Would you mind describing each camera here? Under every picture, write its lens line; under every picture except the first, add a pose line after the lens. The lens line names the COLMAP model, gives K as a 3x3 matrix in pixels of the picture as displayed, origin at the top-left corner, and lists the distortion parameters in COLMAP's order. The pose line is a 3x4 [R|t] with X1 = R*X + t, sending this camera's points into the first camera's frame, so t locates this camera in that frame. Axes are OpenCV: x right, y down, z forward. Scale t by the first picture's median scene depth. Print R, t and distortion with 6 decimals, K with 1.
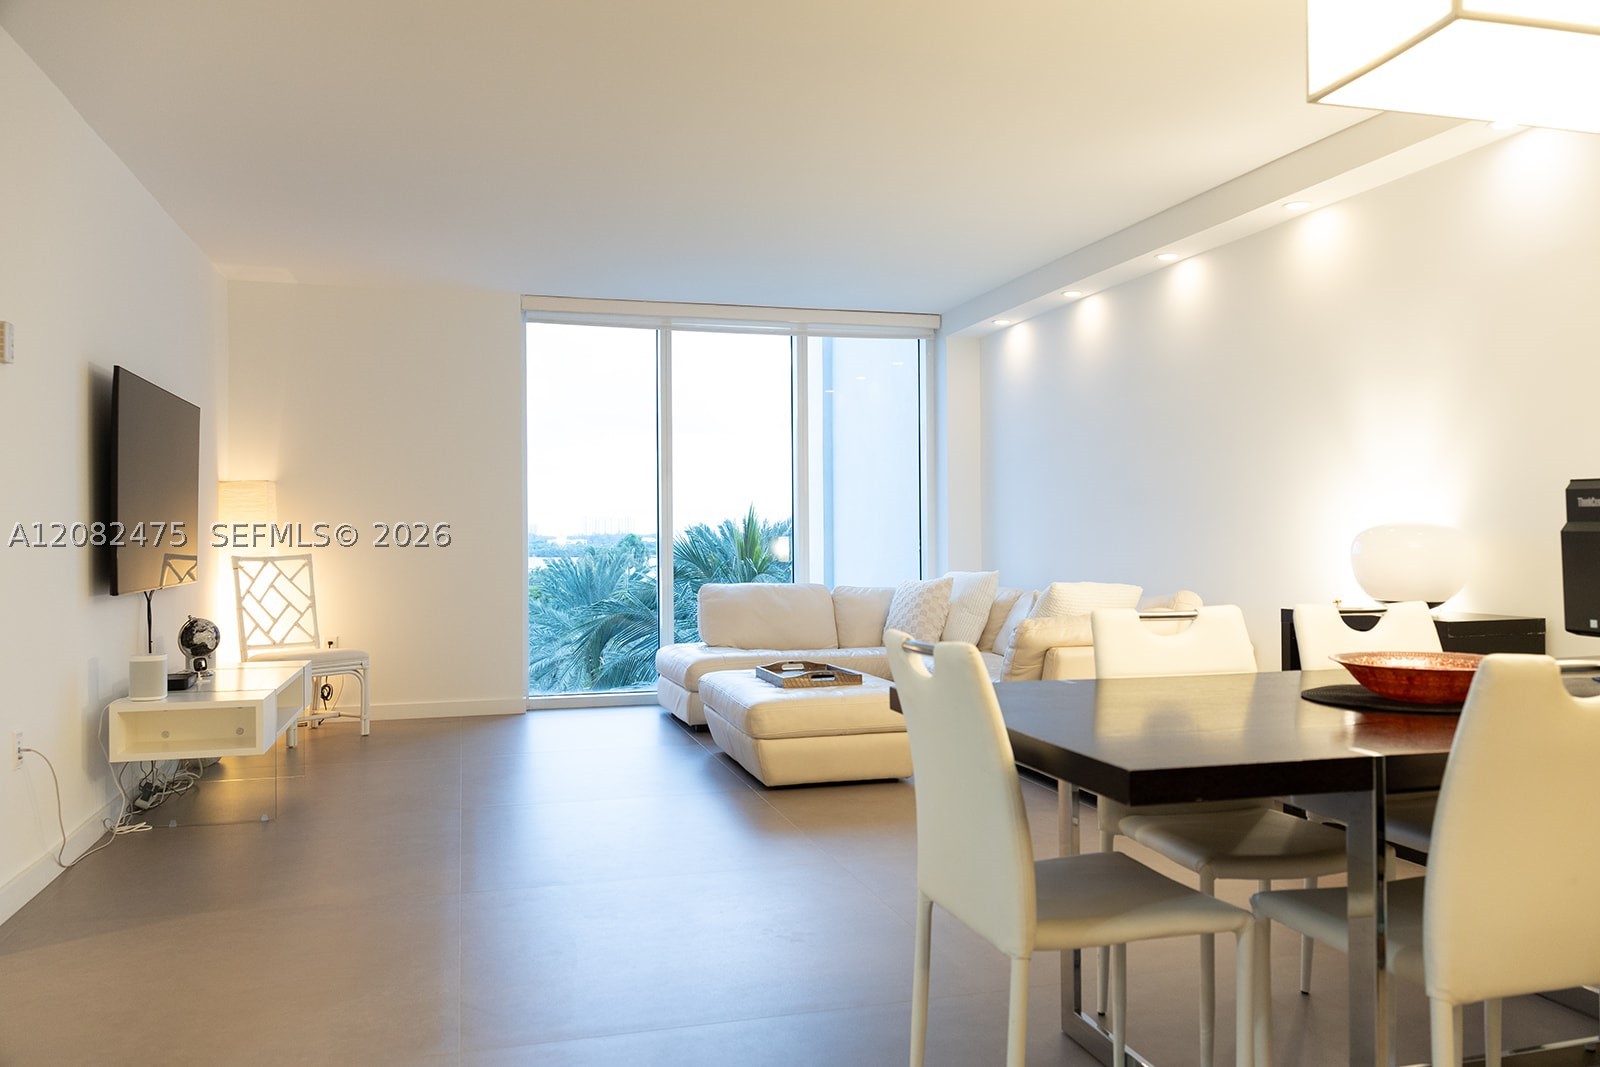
lens RADIAL K [[1221.4, 0, 797.4], [0, 1221.4, 530.1], [0, 0, 1]] dist [-0.003332, -0.053286]
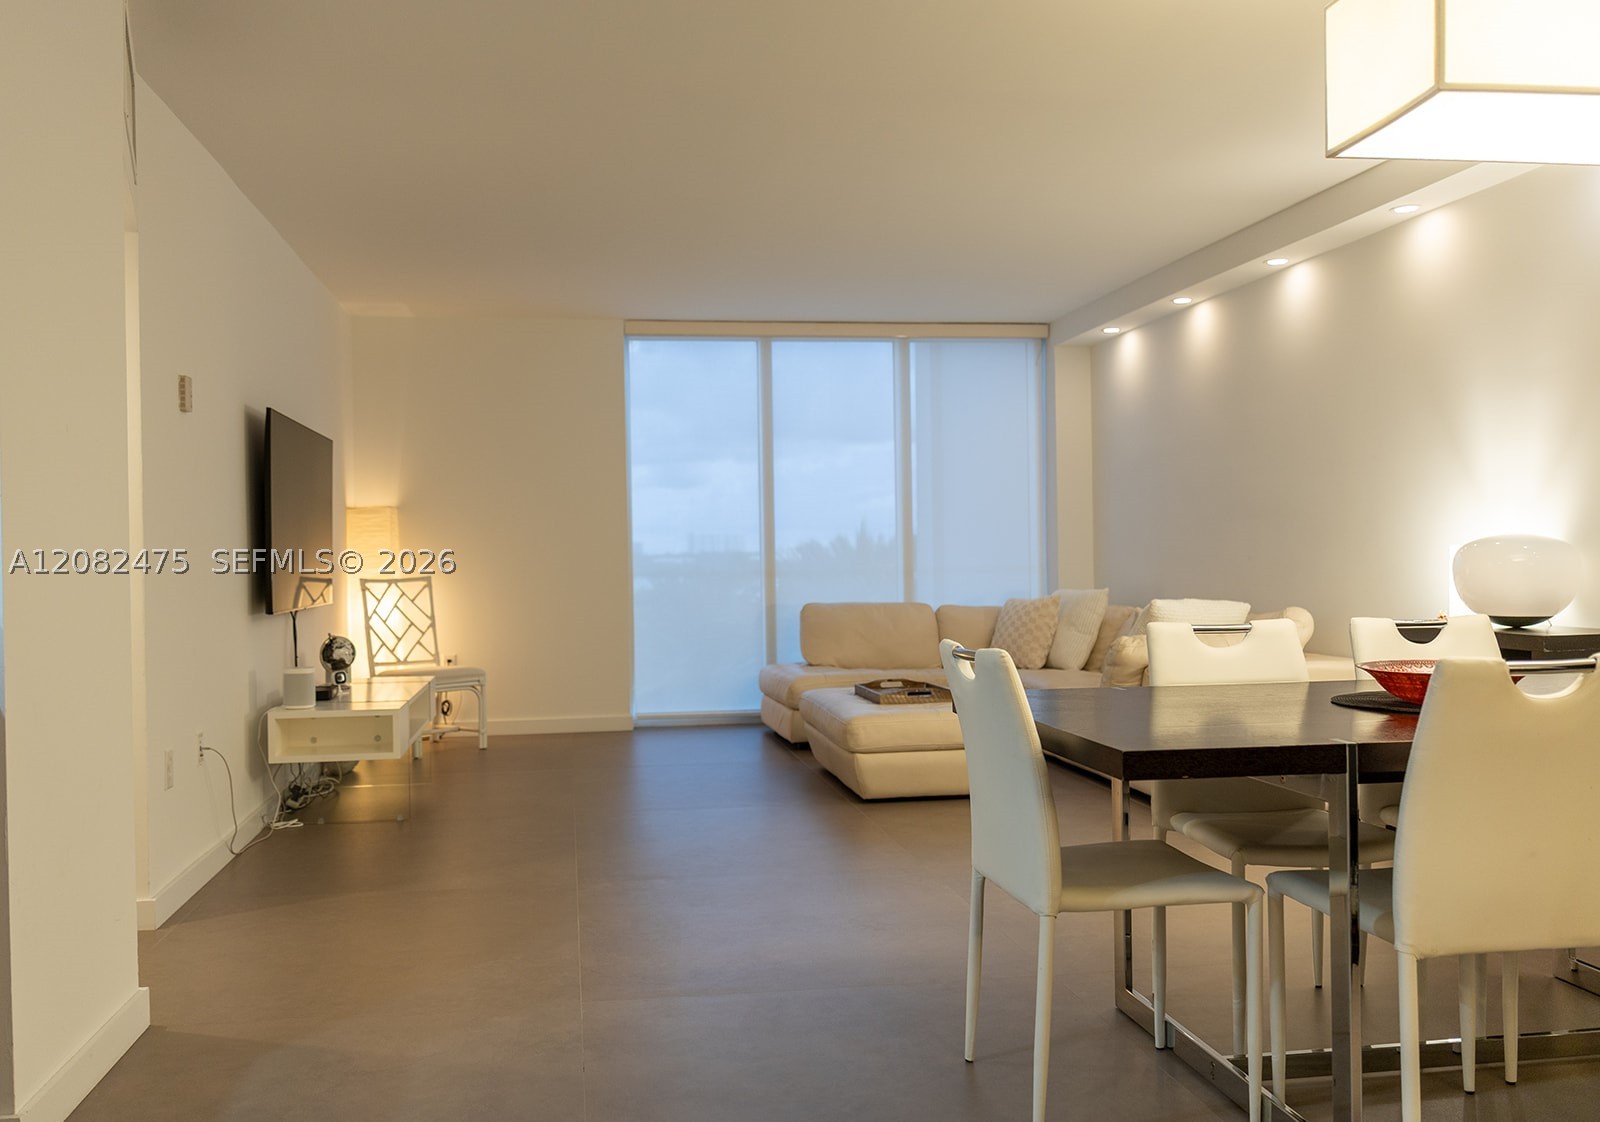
lens RADIAL K [[1330.0, 0, 683.5], [0, 1330.0, 555.6], [0, 0, 1]] dist [-0.138350, 0.000498]
pose [[0.984015, -0.009511, -0.177833, 0.023292], [0.010720, 0.999926, 0.005837, -0.002844], [0.177764, -0.007650, 0.984043, -0.107779]]
